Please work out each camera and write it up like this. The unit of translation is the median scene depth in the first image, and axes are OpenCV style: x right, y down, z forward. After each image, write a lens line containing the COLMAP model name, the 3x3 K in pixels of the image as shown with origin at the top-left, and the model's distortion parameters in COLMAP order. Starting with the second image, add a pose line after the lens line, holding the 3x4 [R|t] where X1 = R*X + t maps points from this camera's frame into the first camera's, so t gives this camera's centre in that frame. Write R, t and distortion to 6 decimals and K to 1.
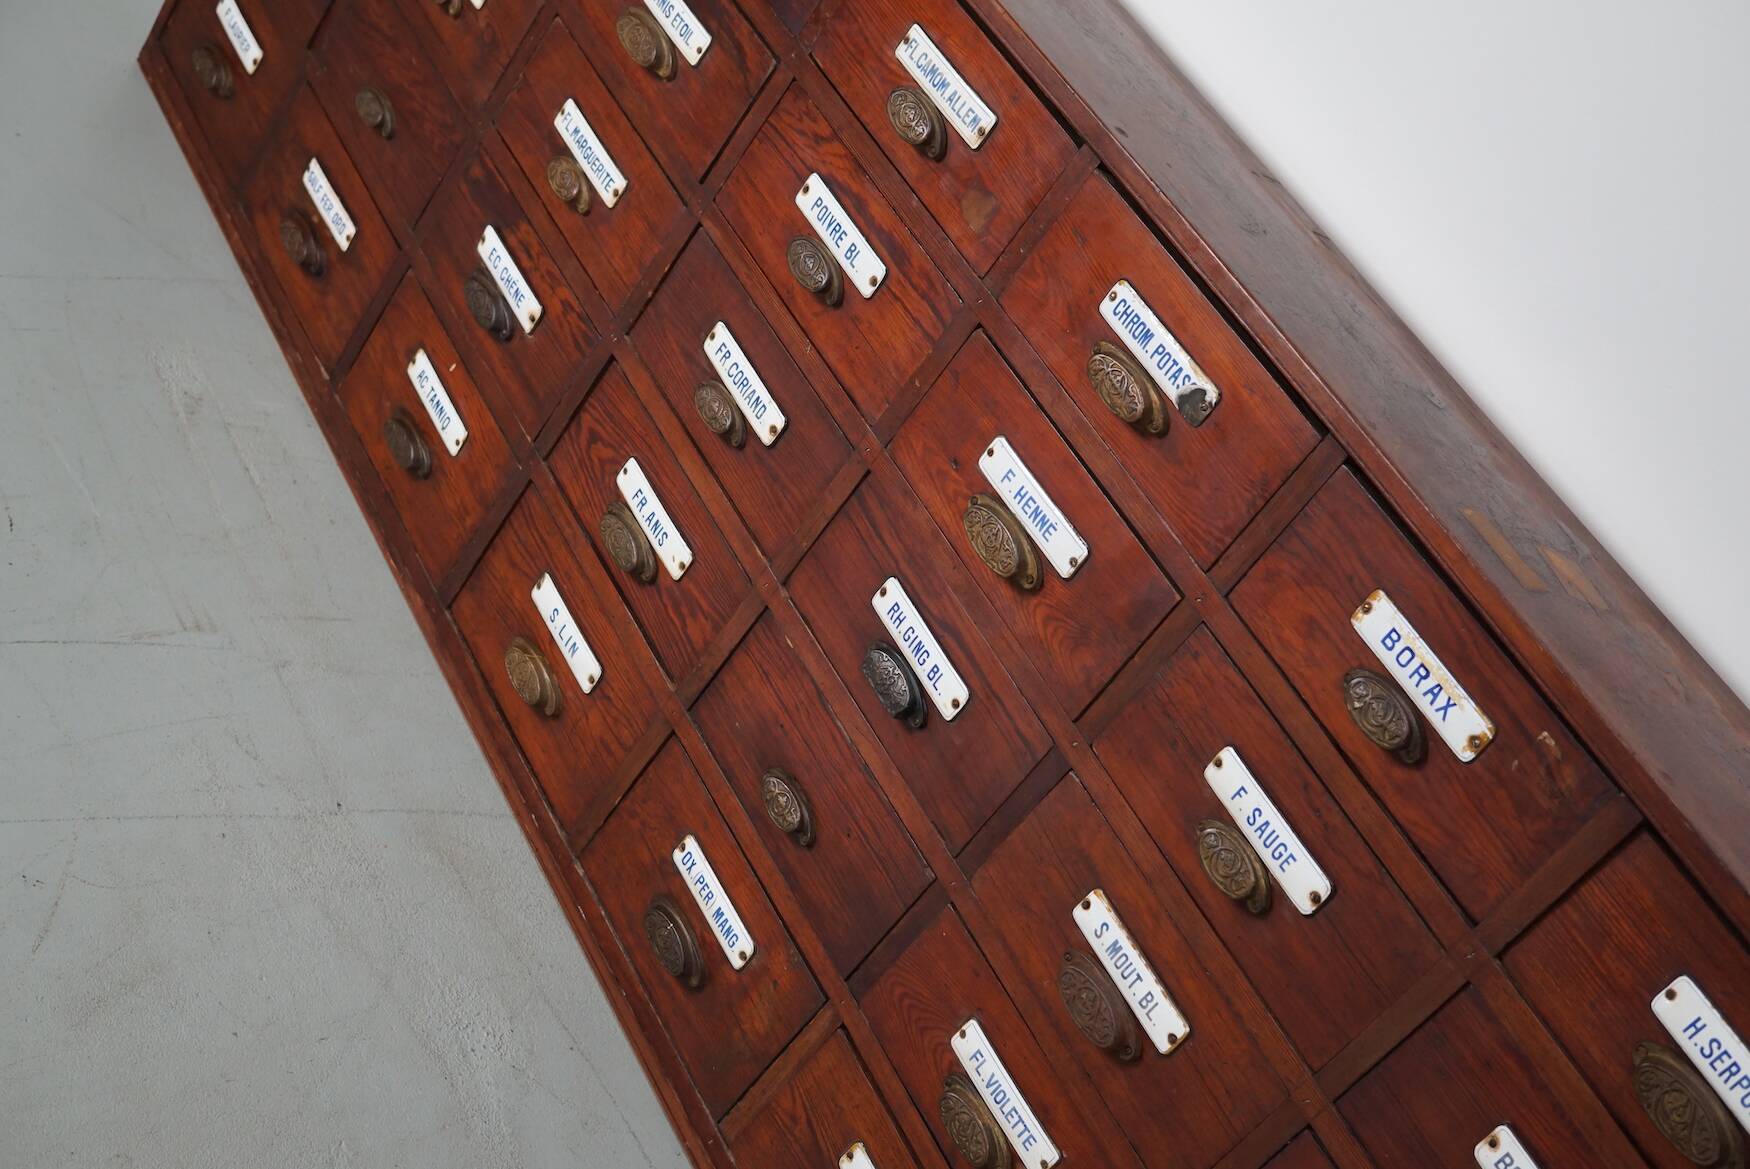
lens RADIAL K [[2257.4, 0, 879.3], [0, 2257.4, 579.2], [0, 0, 1]] dist [-0.093441, 0.000000]
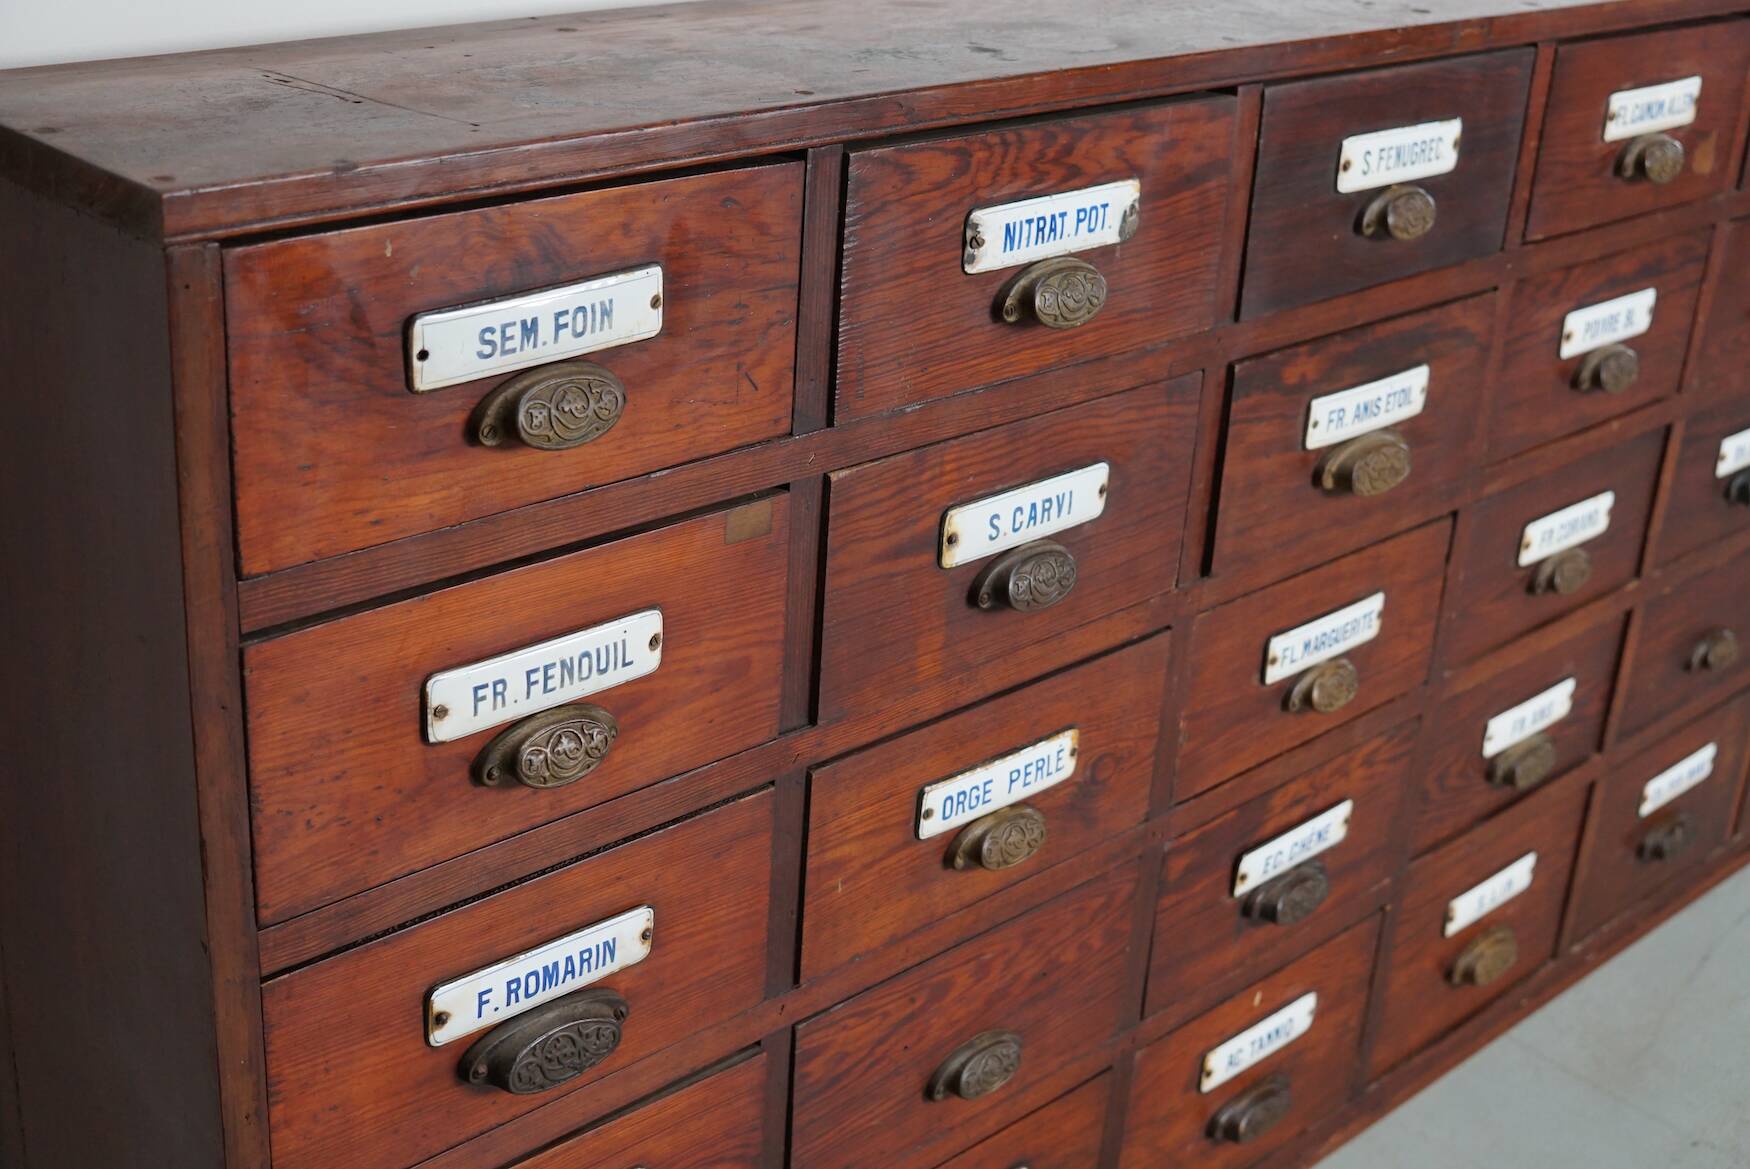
lens RADIAL K [[2257.4, 0, 892.0], [0, 2257.4, 580.7], [0, 0, 1]] dist [-0.093441, 0.000000]
pose [[-0.110276, -0.833209, 0.541851, -0.568851], [0.441759, 0.447276, 0.777685, -0.953498], [-0.890330, 0.325128, 0.318754, 1.054277]]
